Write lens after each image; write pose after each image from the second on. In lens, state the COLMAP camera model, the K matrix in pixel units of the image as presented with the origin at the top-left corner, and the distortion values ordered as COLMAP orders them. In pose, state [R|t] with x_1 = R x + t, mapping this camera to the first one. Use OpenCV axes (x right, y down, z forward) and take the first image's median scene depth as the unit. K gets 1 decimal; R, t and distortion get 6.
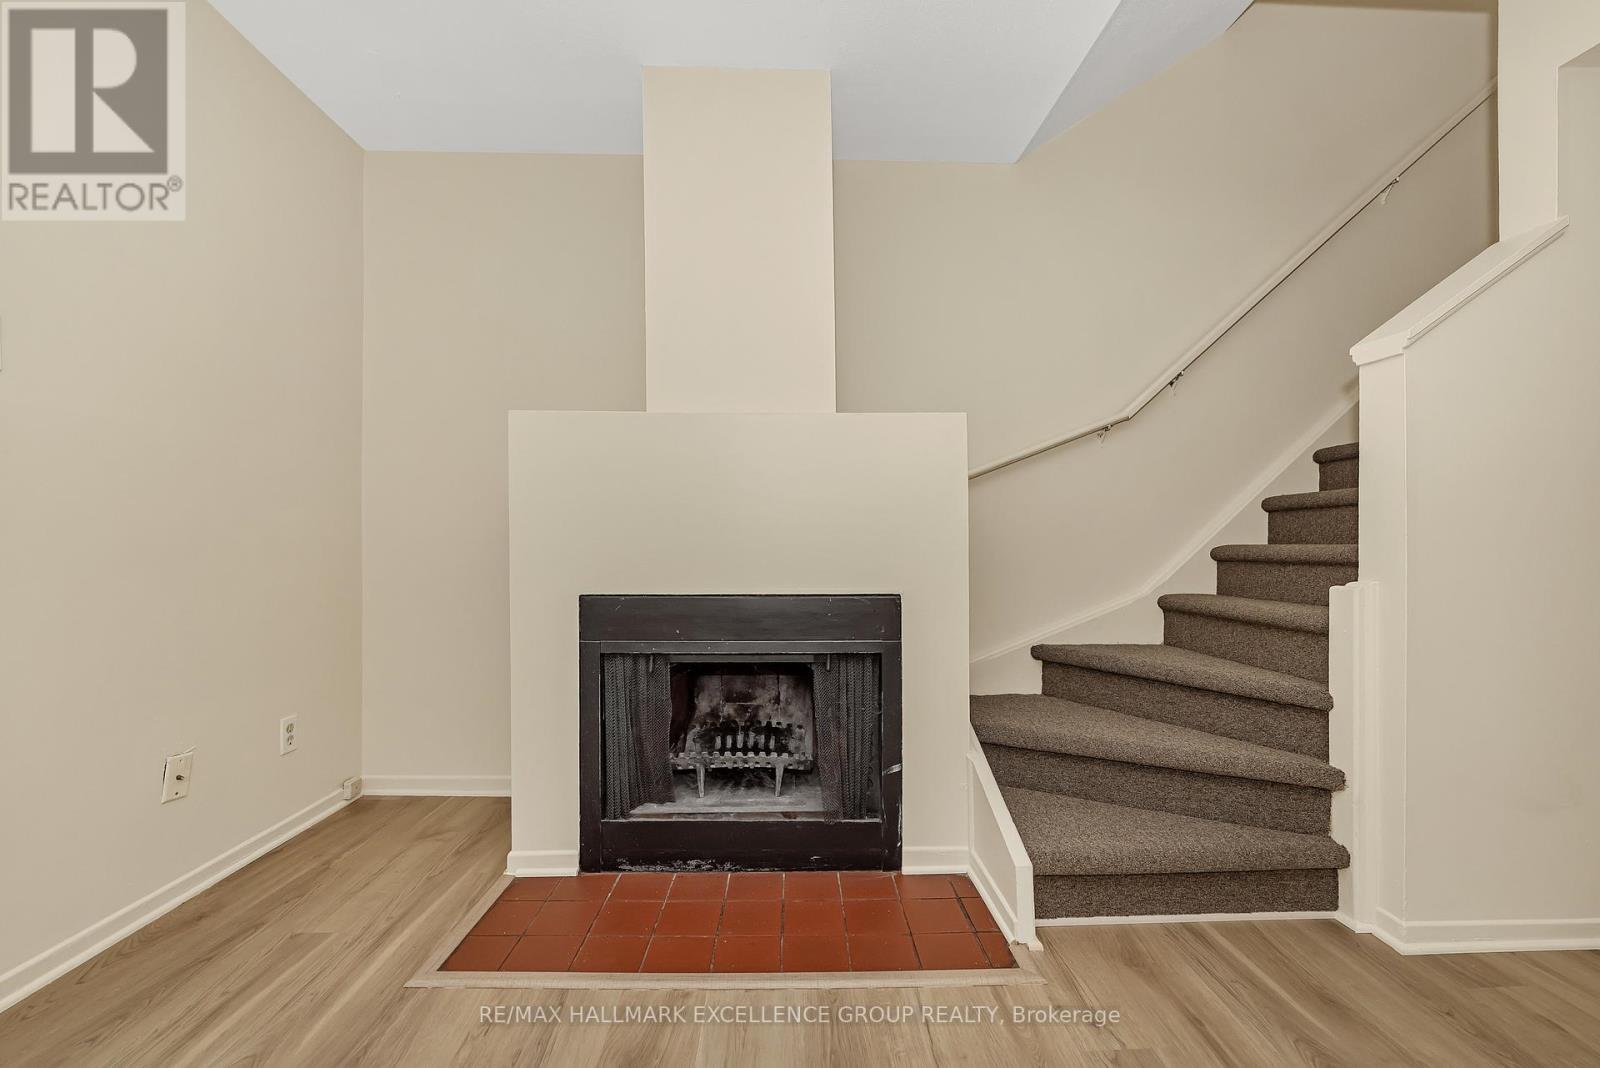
lens RADIAL K [[635.0, 0, 801.2], [0, 635.0, 540.0], [0, 0, 1]] dist [-0.024676, 0.006399]
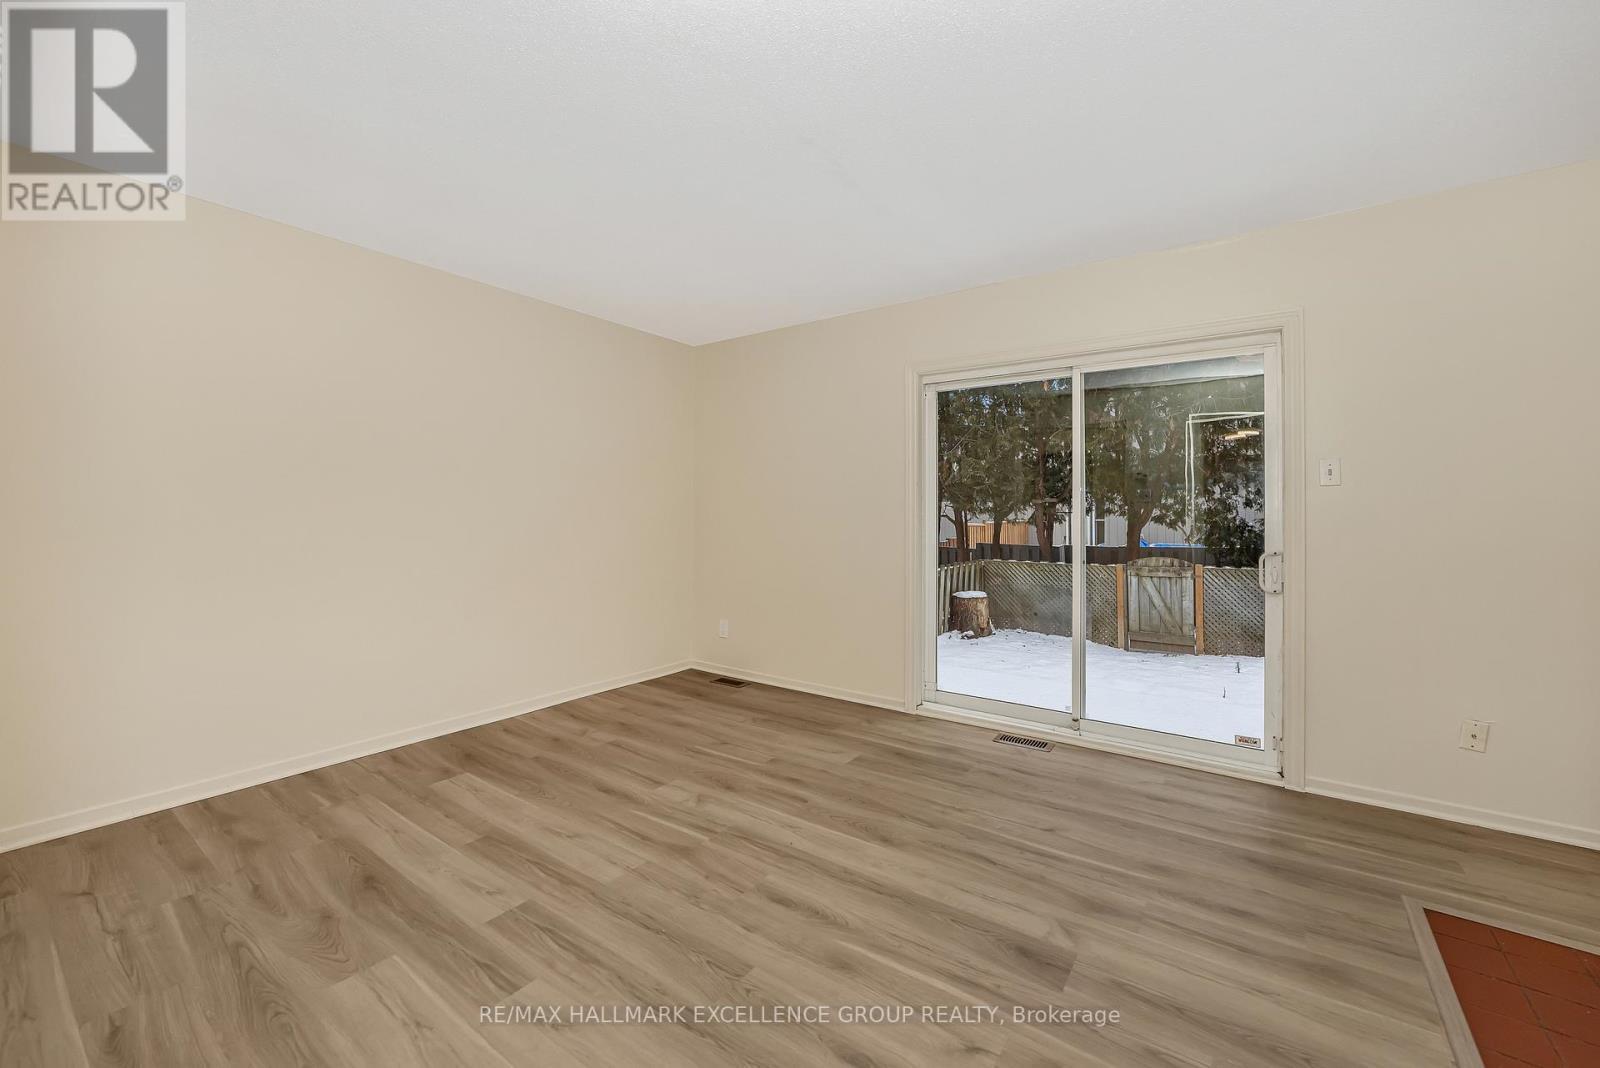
lens RADIAL K [[635.0, 0, 801.2], [0, 635.0, 540.0], [0, 0, 1]] dist [-0.024676, 0.006399]
pose [[-0.606635, 0.033447, -0.794276, 0.954137], [0.004852, 0.999252, 0.038373, -0.120948], [0.794966, 0.019425, -0.606344, 0.547008]]
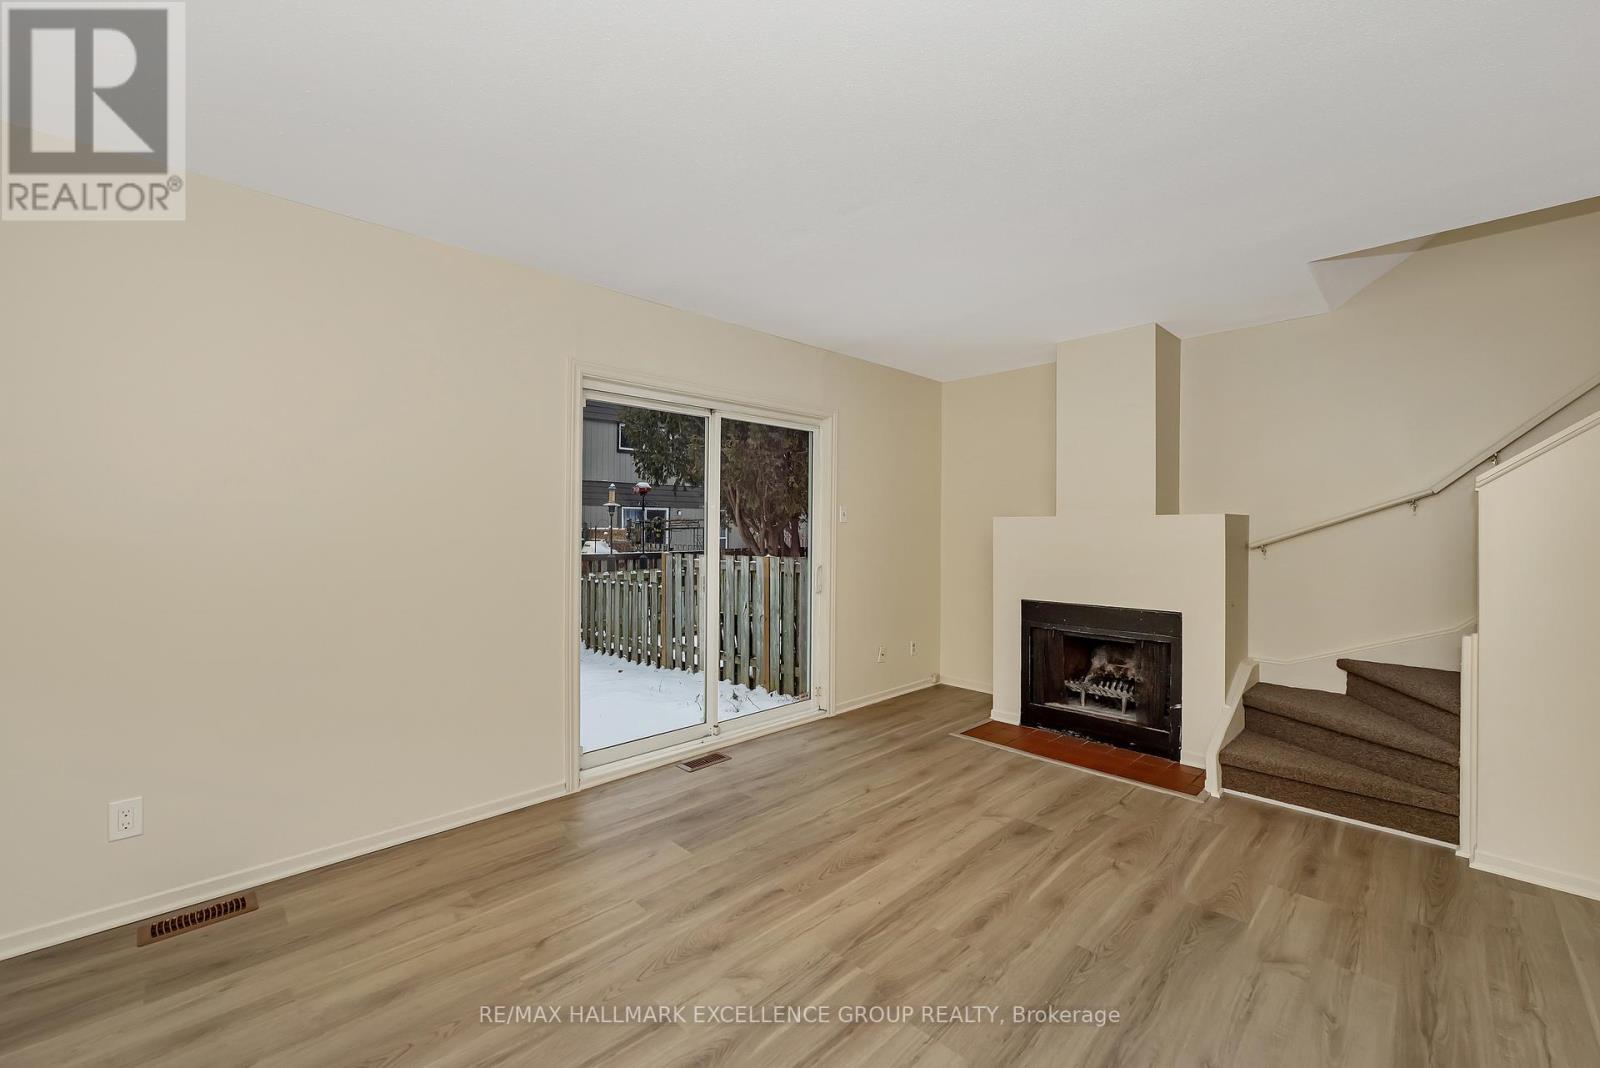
lens RADIAL K [[643.3, 0, 818.5], [0, 643.3, 534.3], [0, 0, 1]] dist [-0.022227, 0.000157]
pose [[0.691069, 0.009593, -0.722725, 0.762615], [0.001944, 0.999884, 0.015131, -0.172348], [0.722786, -0.011861, 0.690970, -1.040440]]
